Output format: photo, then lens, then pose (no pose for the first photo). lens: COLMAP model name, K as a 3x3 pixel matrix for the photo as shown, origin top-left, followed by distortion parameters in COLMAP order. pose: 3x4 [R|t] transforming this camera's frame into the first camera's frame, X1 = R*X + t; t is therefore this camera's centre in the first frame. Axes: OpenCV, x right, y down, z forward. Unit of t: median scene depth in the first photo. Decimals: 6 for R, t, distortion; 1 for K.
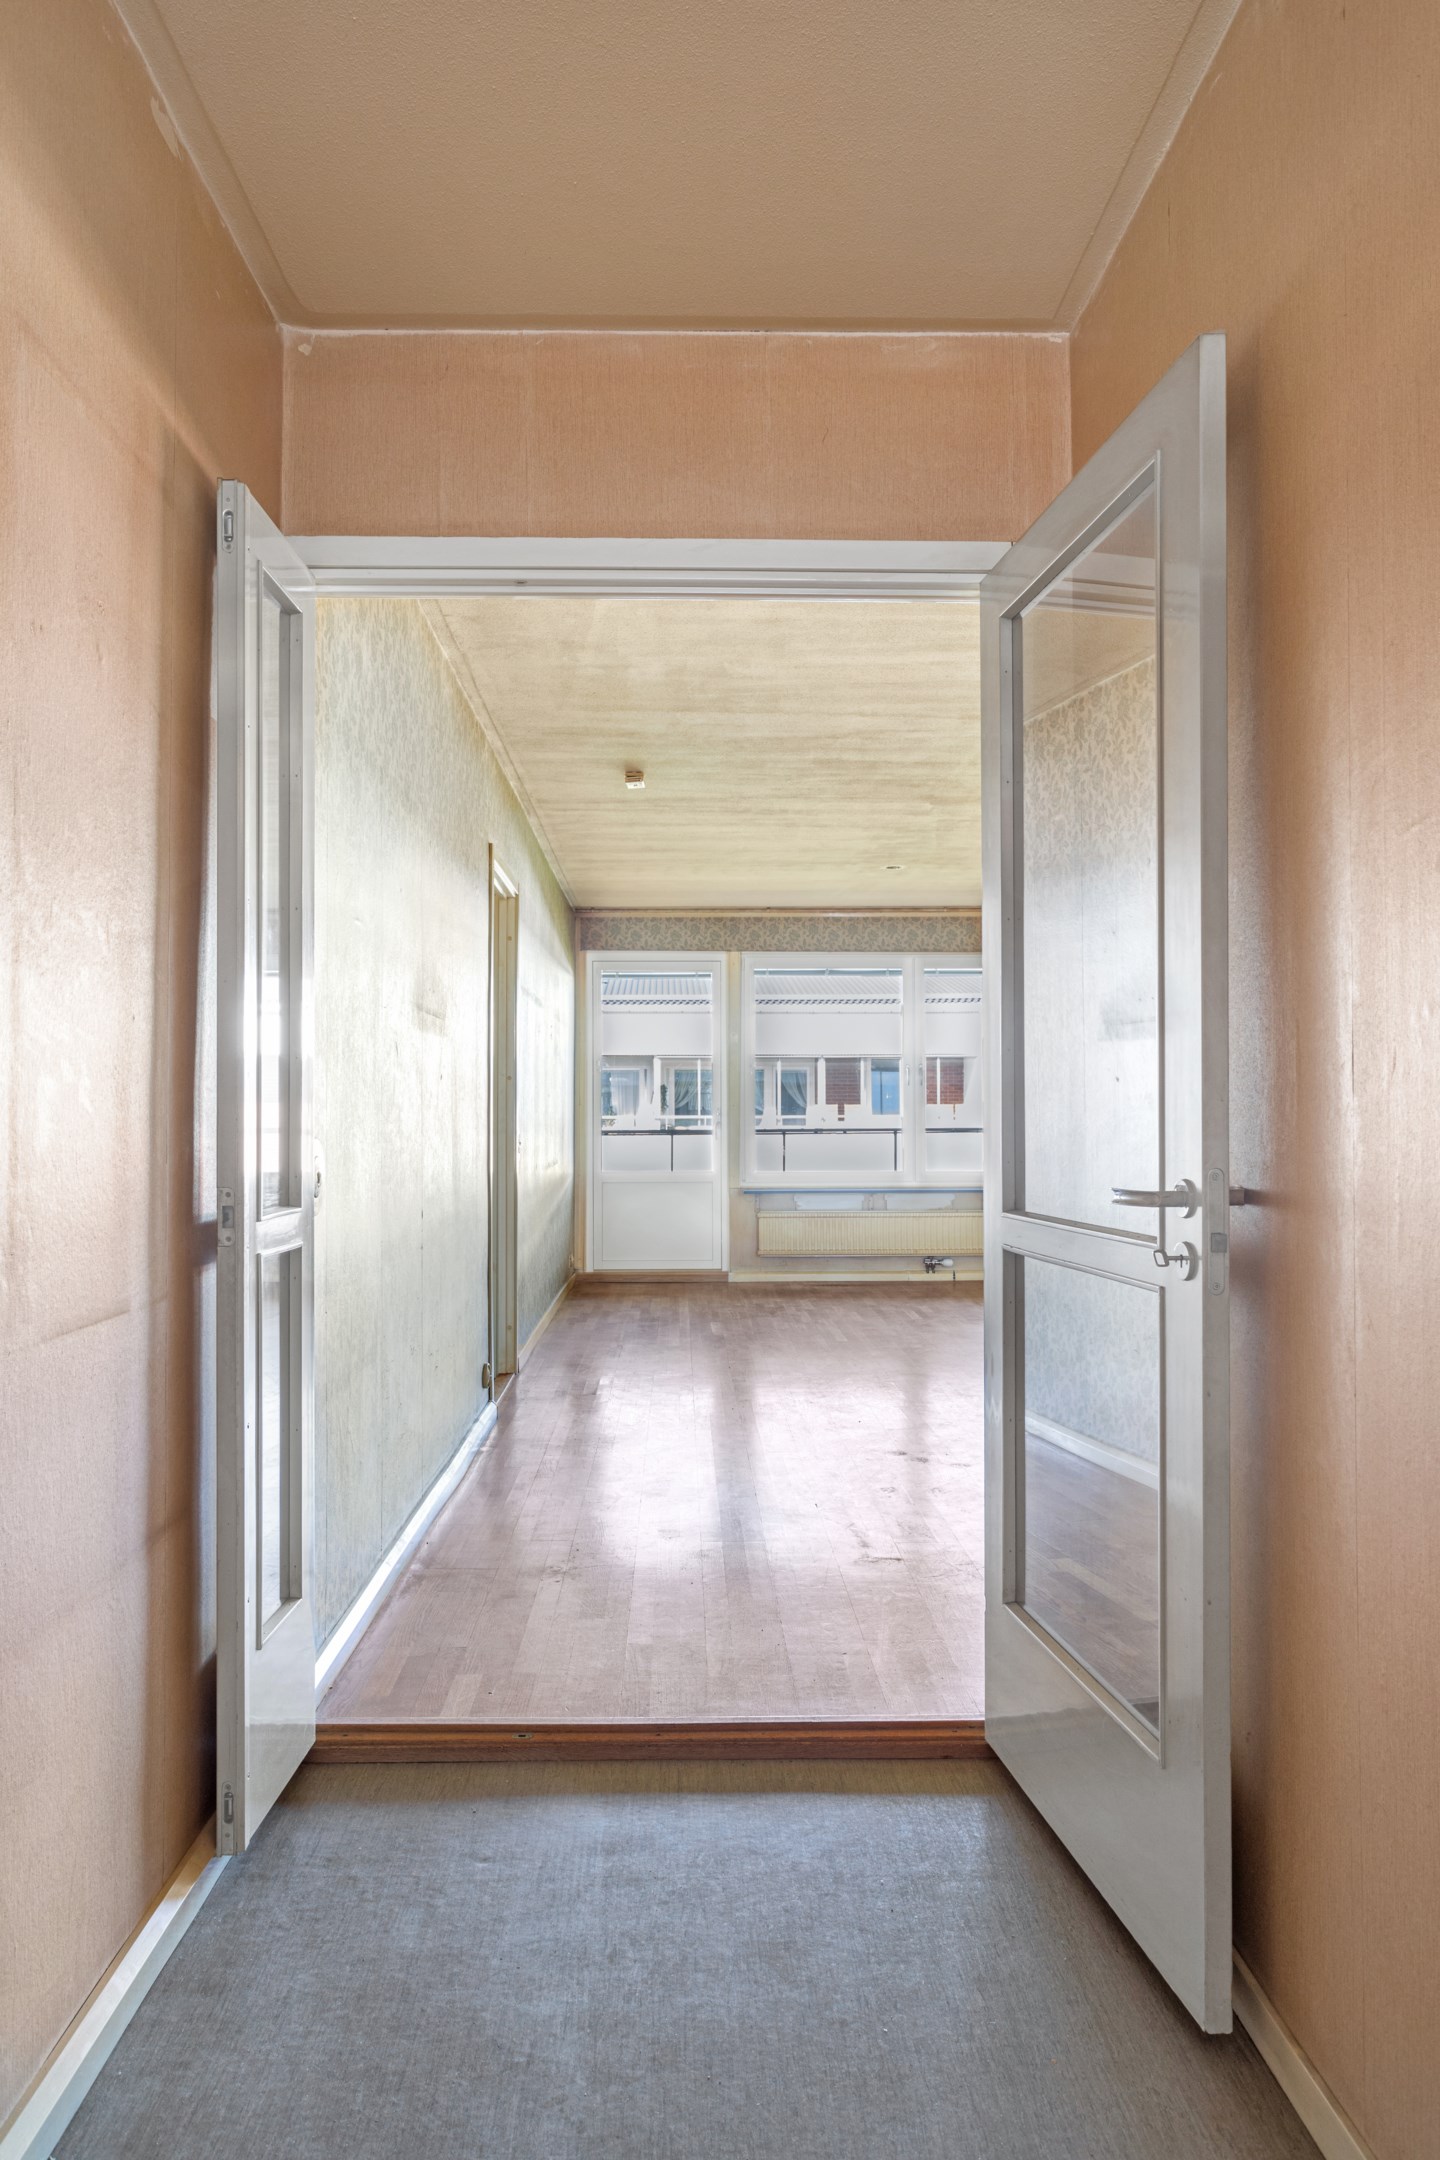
lens RADIAL K [[1405.9, 0, 720.0], [0, 1405.9, 1080.0], [0, 0, 1]] dist [-0.004930, 0.000444]
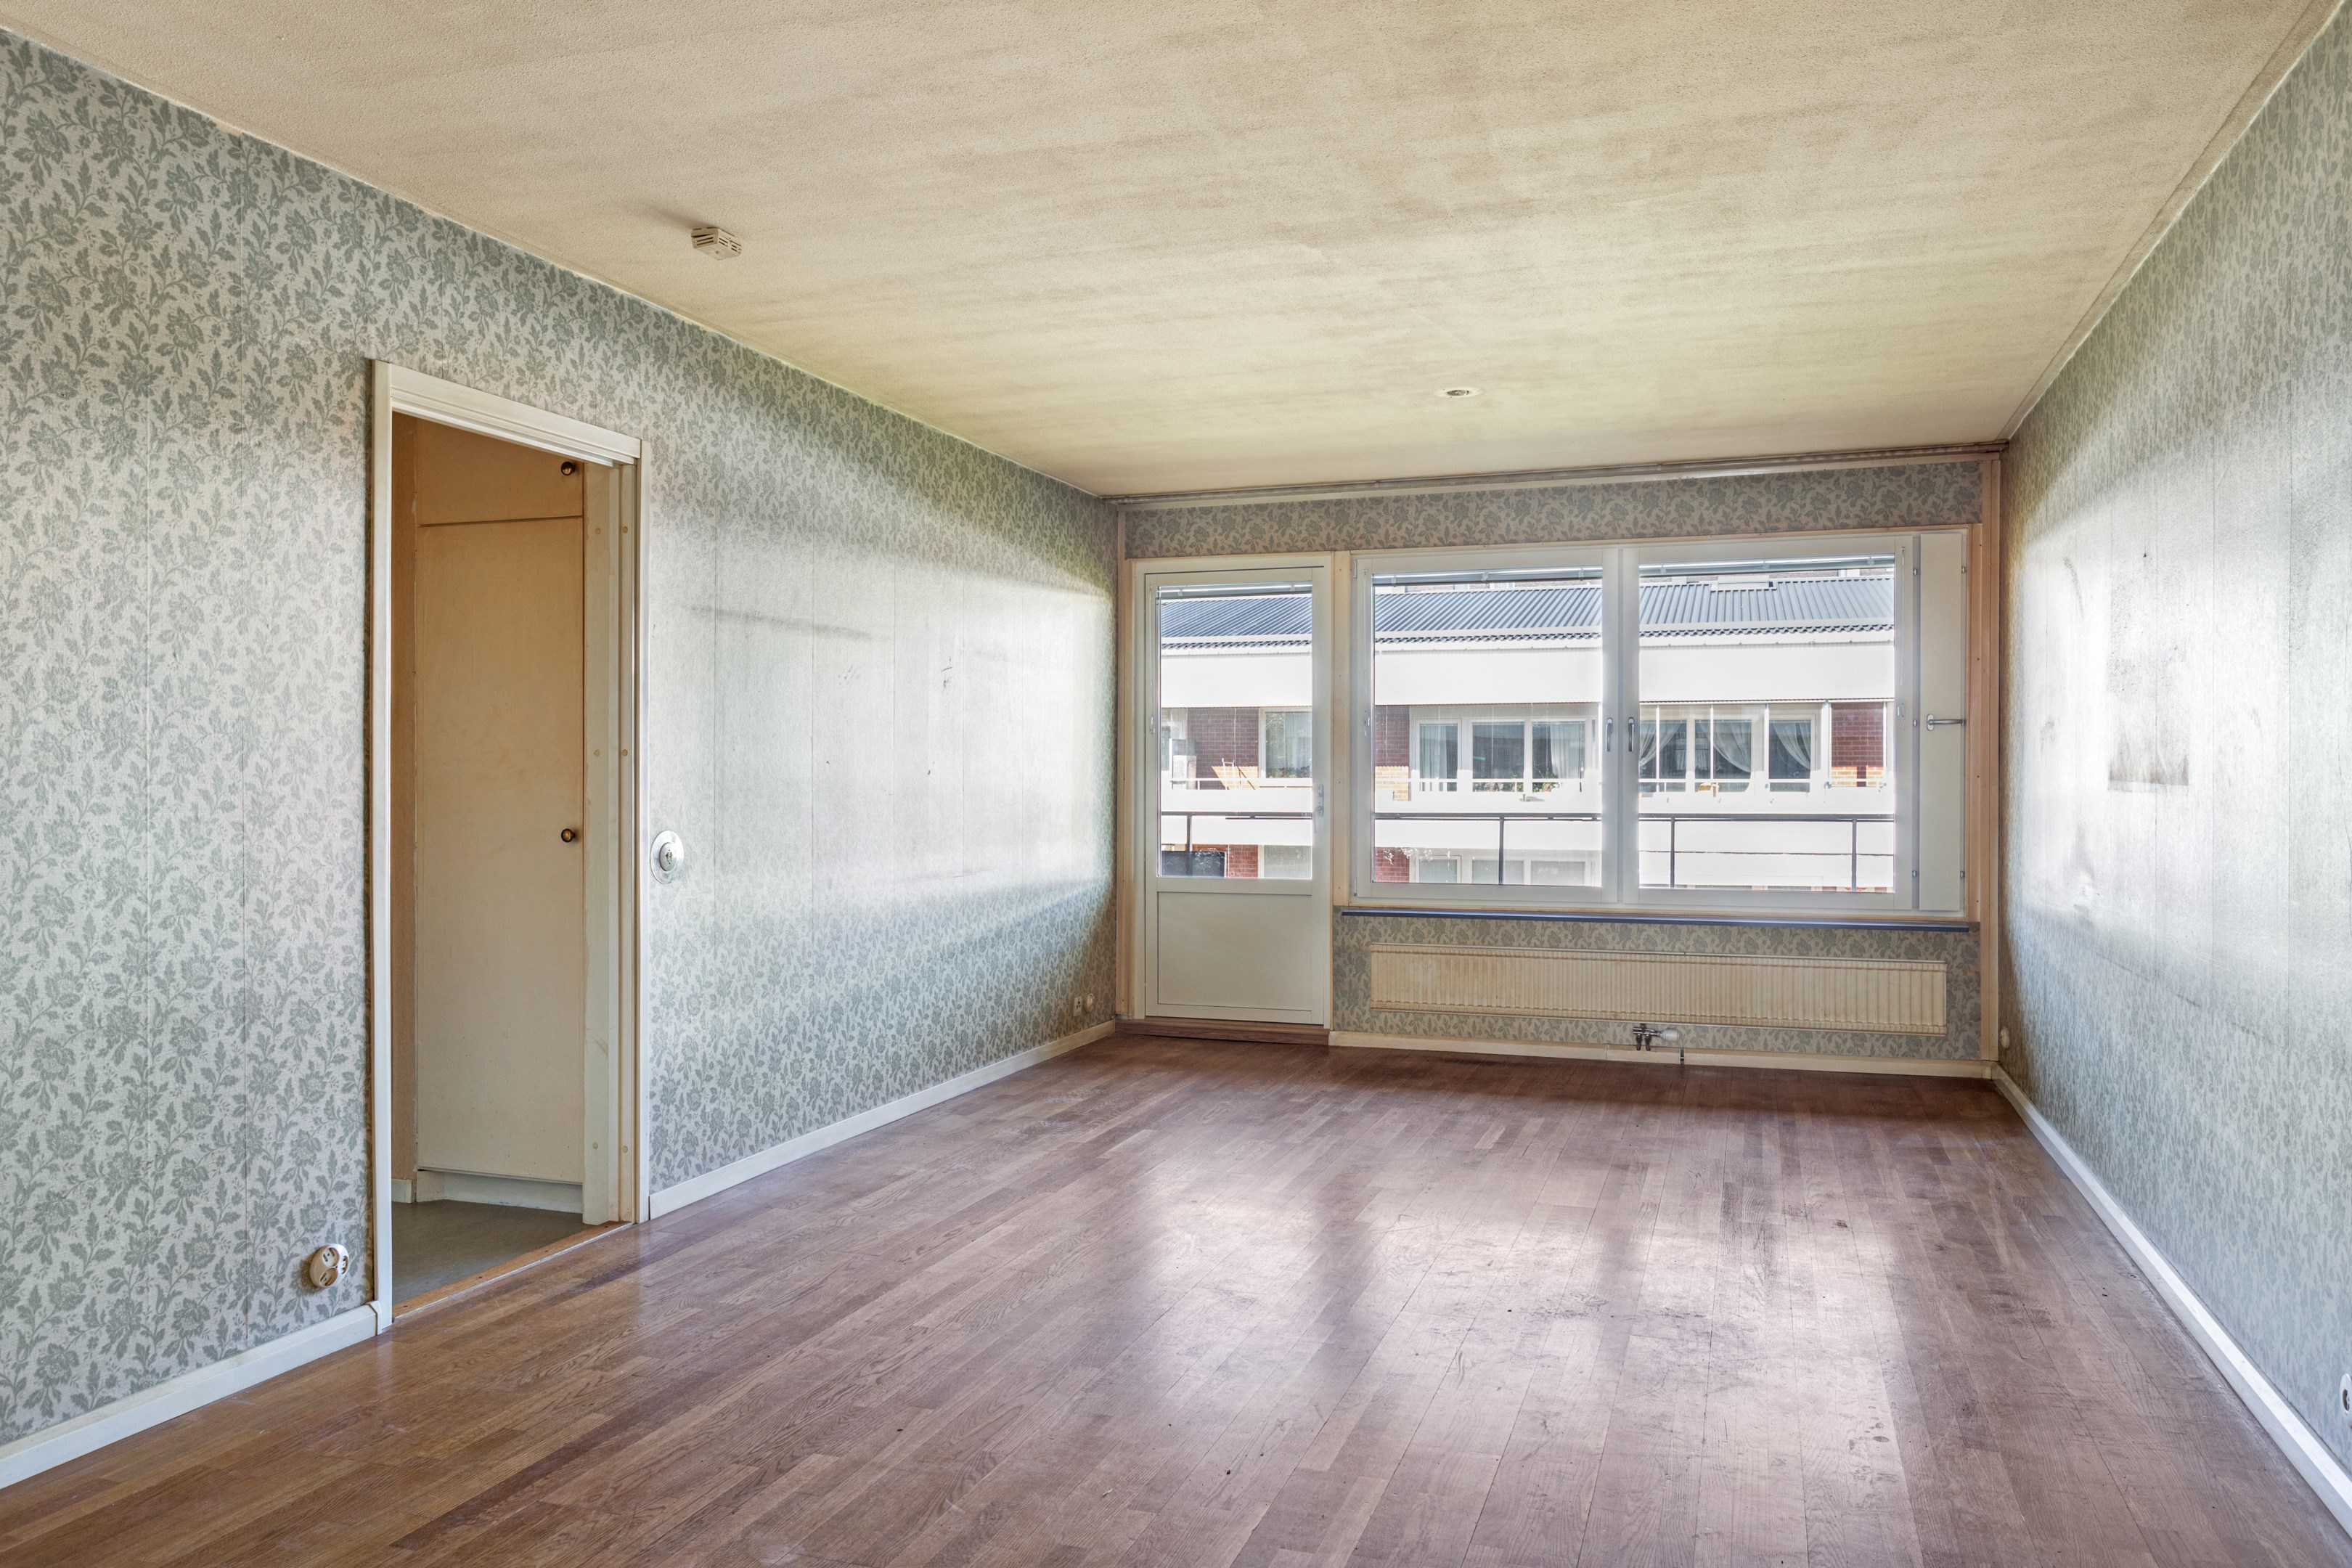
lens RADIAL K [[1625.7, 0, 1176.0], [0, 1625.7, 784.0], [0, 0, 1]] dist [0.000711, 0.003207]
pose [[0.937436, 0.005710, -0.348111, 0.205444], [0.005076, 0.999535, 0.030067, -0.004641], [0.348121, -0.029953, 0.936971, 0.246469]]
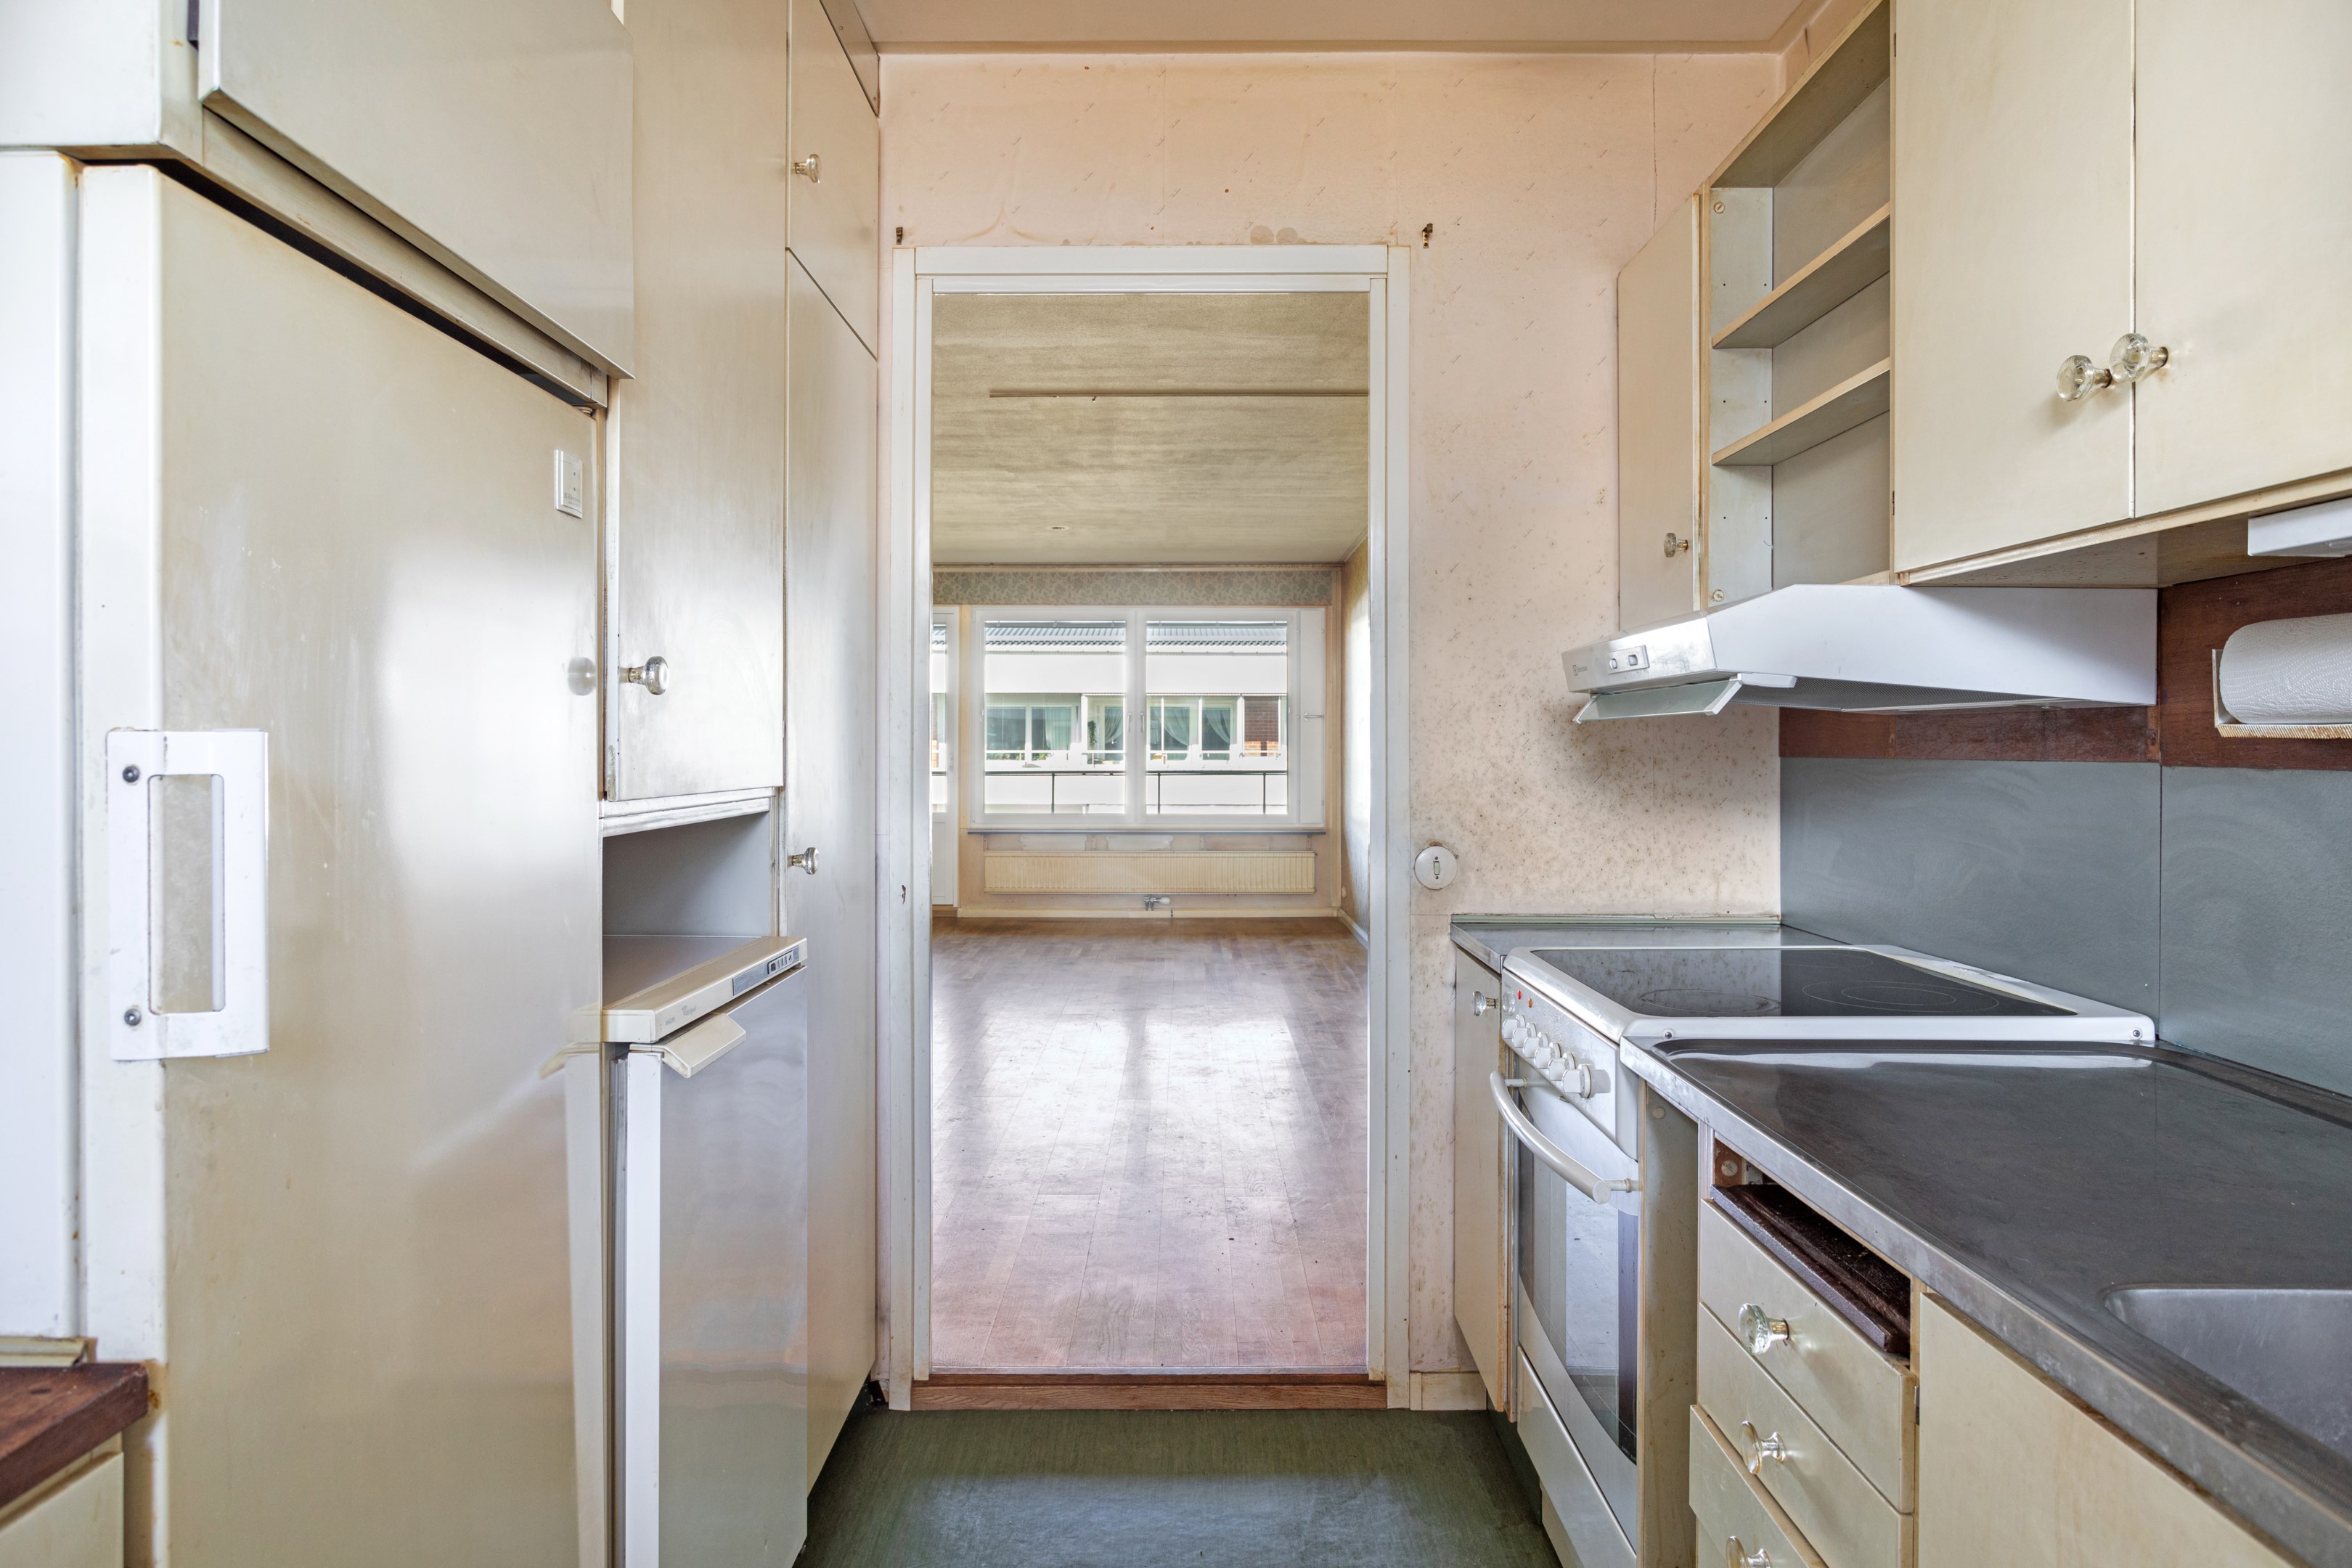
lens RADIAL K [[1365.2, 0, 1166.9], [0, 1365.2, 743.3], [0, 0, 1]] dist [-0.000098, 0.000166]
pose [[0.999642, 0.004056, -0.026445, 0.188313], [-0.003492, 0.999766, 0.021332, -0.009903], [0.026525, -0.021232, 0.999423, -0.020680]]
